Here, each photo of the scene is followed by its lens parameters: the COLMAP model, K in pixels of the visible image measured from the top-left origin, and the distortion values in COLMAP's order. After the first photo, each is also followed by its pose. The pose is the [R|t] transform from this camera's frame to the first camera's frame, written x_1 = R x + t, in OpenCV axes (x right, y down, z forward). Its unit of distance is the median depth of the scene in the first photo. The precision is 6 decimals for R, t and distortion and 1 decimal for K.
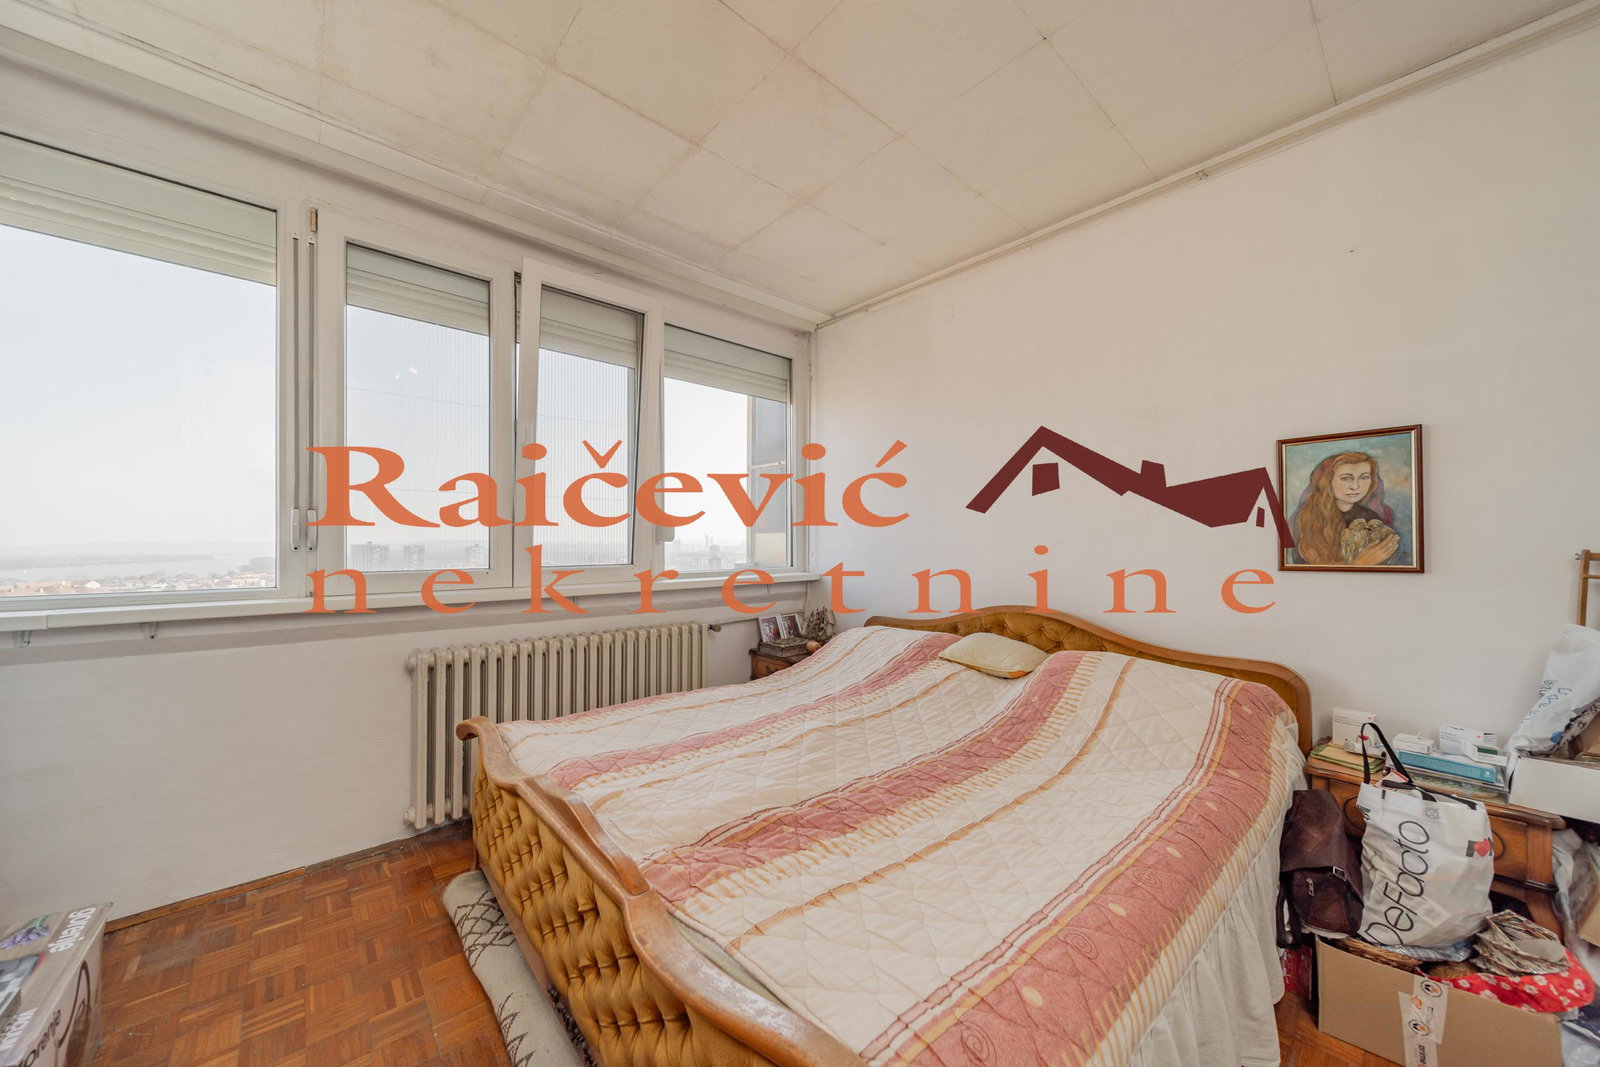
lens RADIAL K [[558.2, 0, 793.7], [0, 558.2, 541.2], [0, 0, 1]] dist [-0.000972, -0.000333]
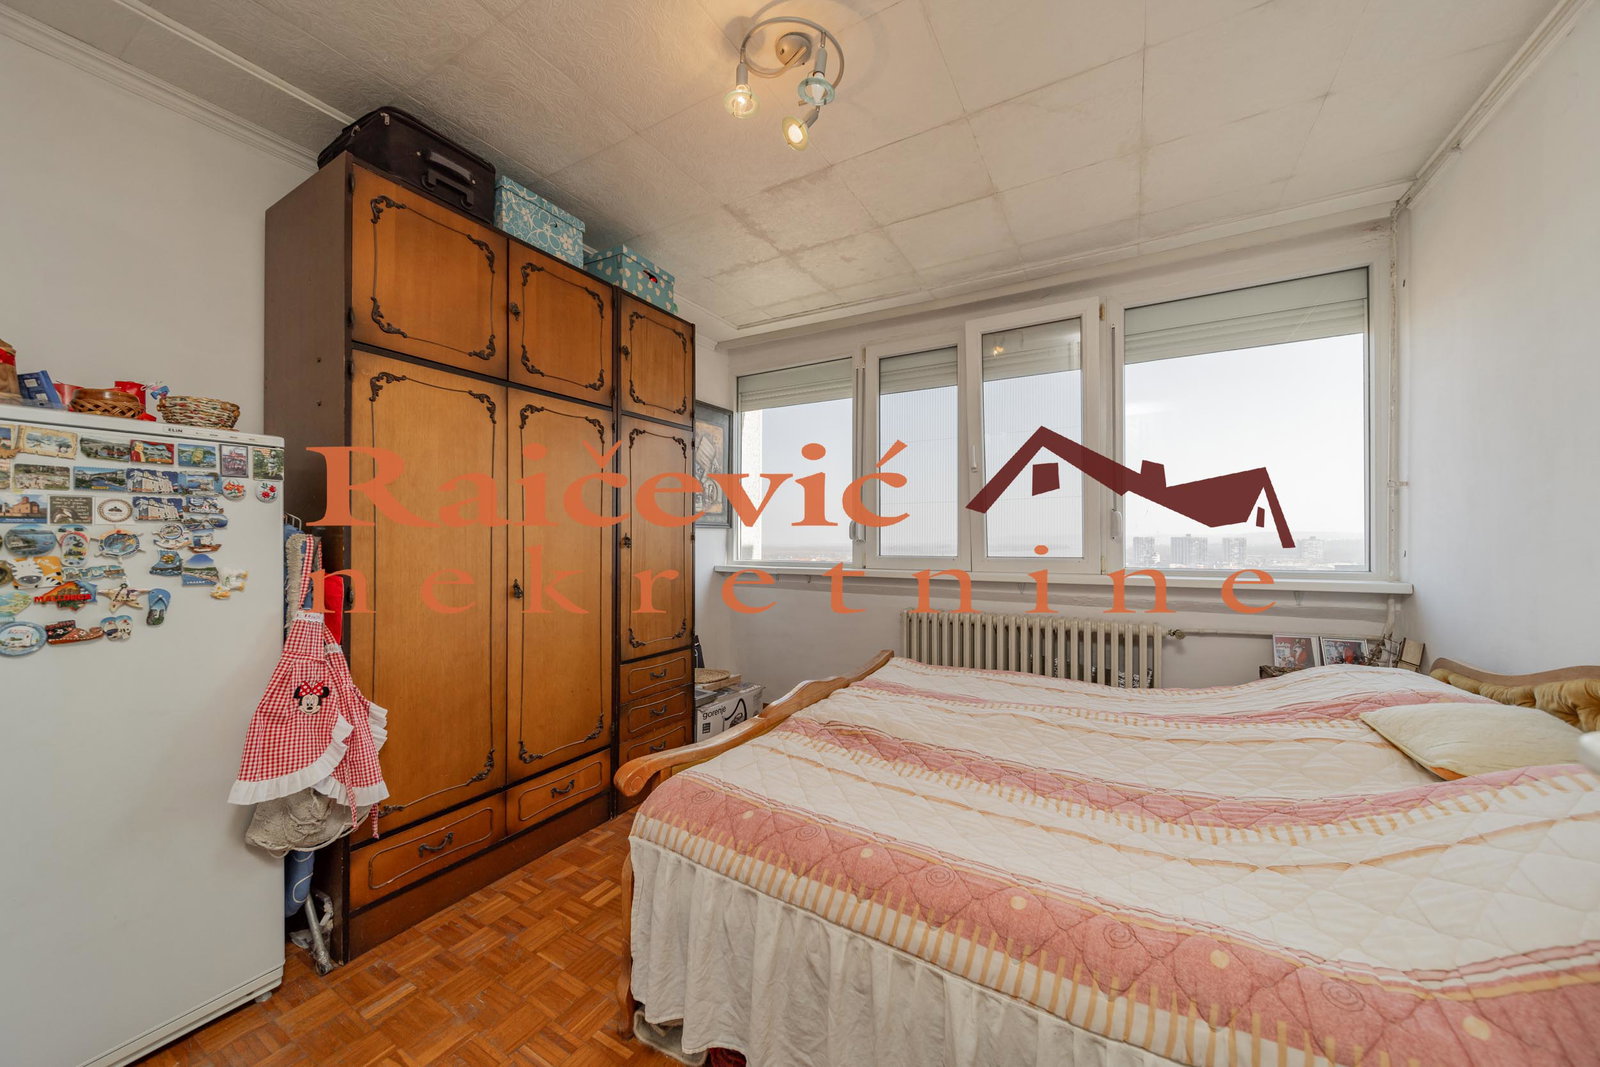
lens RADIAL K [[558.2, 0, 795.1], [0, 558.2, 534.0], [0, 0, 1]] dist [-0.000972, -0.000333]
pose [[0.328581, -0.006596, -0.944453, 0.887243], [0.006301, 0.999969, -0.004791, -0.003279], [0.944455, -0.004377, 0.328612, 0.257216]]
